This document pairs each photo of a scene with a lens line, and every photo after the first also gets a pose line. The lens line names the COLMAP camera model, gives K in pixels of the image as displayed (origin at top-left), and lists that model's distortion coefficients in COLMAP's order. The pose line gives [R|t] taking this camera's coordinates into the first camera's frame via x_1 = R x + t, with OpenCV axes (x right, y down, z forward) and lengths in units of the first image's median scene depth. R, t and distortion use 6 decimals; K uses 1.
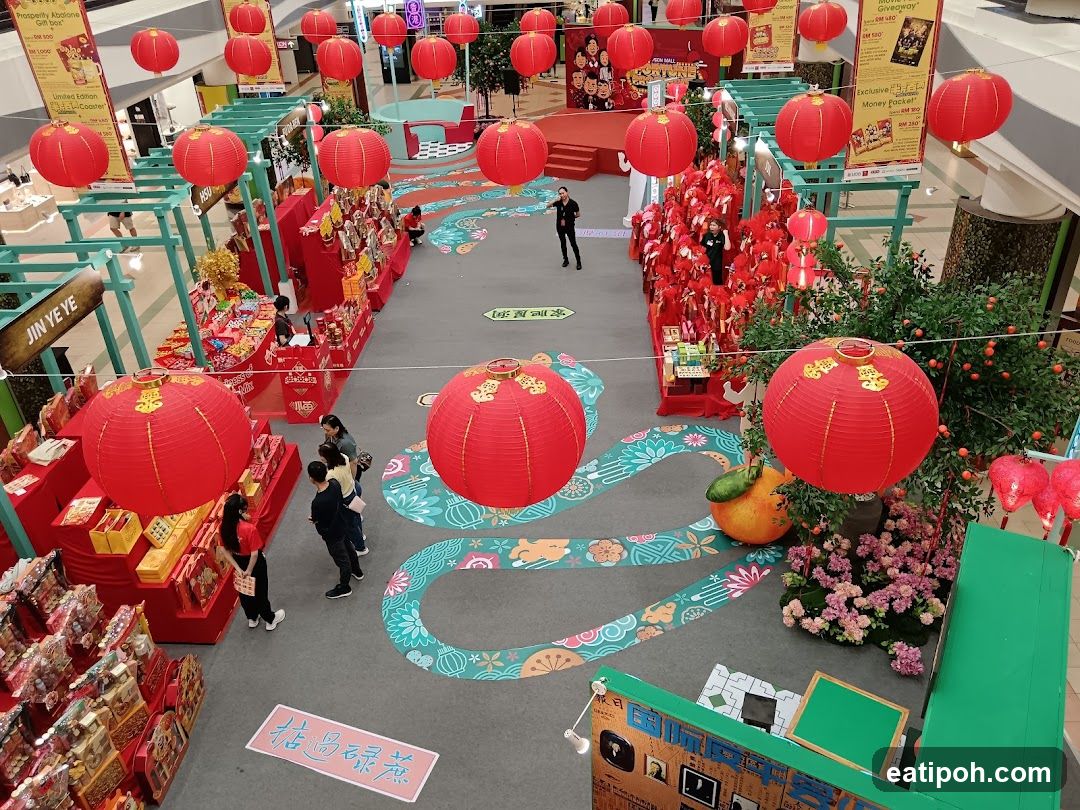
lens RADIAL K [[841.4, 0, 540.0], [0, 841.4, 405.0], [0, 0, 1]] dist [-0.002274, 0.003463]
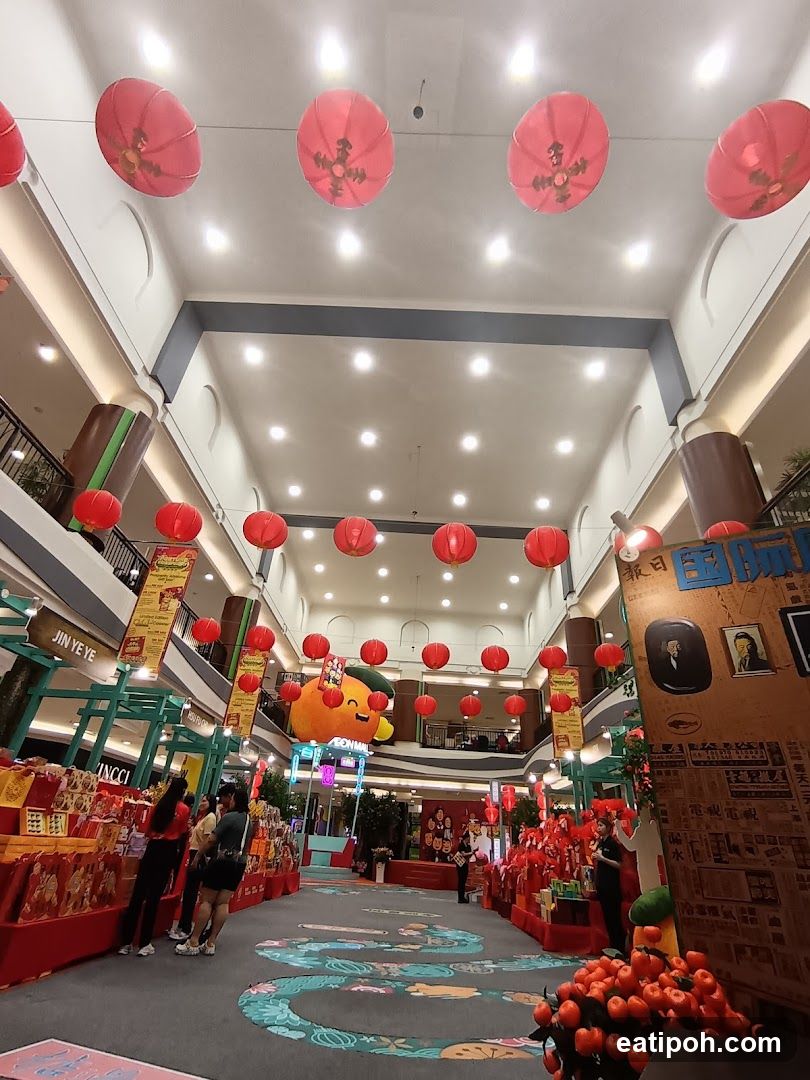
lens RADIAL K [[512.2, 0, 408.4], [0, 512.2, 541.4], [0, 0, 1]] dist [-0.014821, 0.008607]
pose [[0.993349, 0.112913, -0.022532, -0.075814], [-0.071967, 0.456124, -0.887002, 0.441501], [-0.089877, 0.882724, 0.461216, 0.430227]]
